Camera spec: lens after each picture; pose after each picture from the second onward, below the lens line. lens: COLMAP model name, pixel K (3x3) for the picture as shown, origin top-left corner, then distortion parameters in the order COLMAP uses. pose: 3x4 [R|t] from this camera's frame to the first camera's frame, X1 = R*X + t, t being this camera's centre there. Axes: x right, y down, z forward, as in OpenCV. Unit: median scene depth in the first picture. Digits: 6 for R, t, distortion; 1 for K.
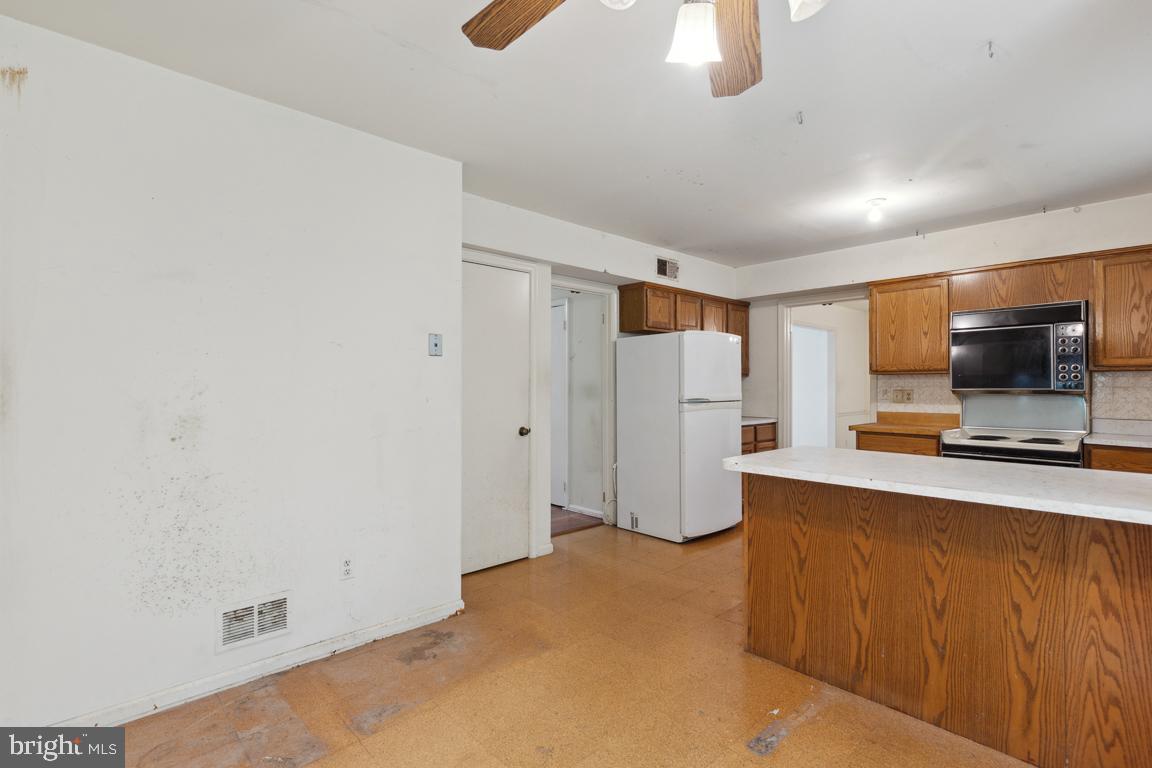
lens RADIAL K [[534.6, 0, 573.0], [0, 534.6, 386.0], [0, 0, 1]] dist [0.015955, -0.003102]
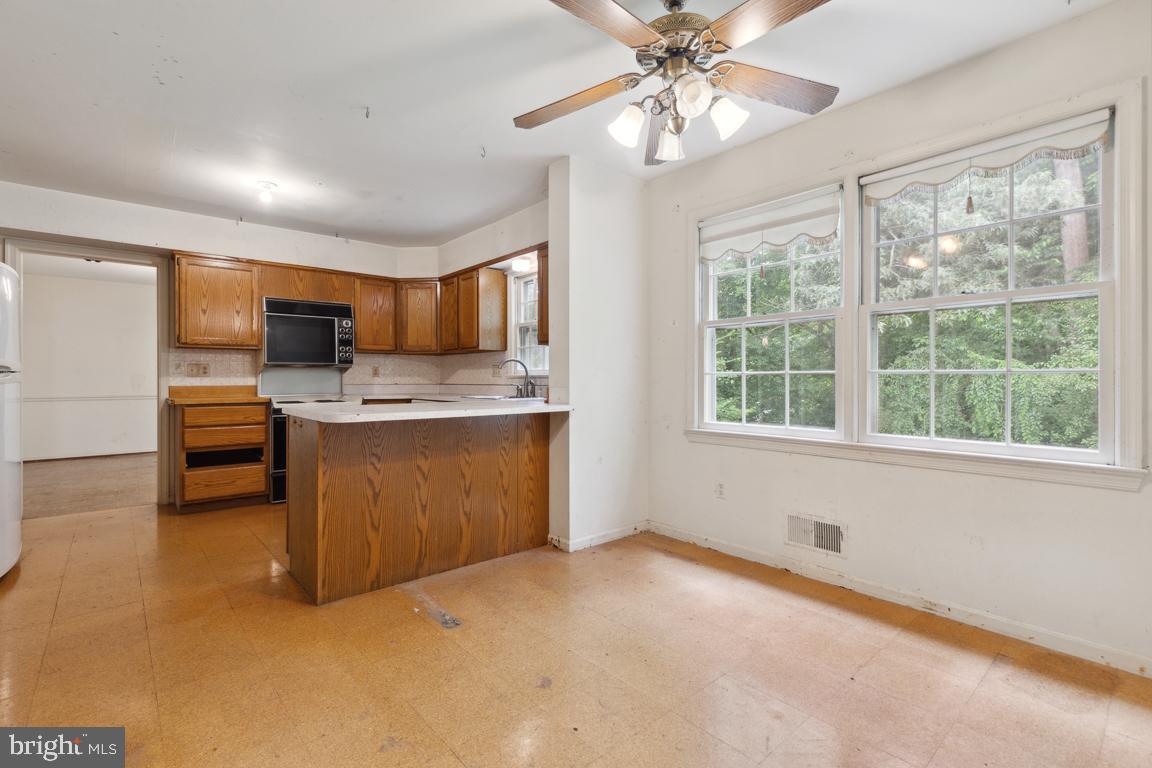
lens RADIAL K [[499.7, 0, 573.6], [0, 499.7, 380.6], [0, 0, 1]] dist [0.000786, -0.000104]
pose [[0.061430, -0.004443, 0.998102, -0.644744], [-0.003481, 0.999983, 0.004666, 0.071419], [-0.998105, -0.003761, 0.061413, 0.512625]]
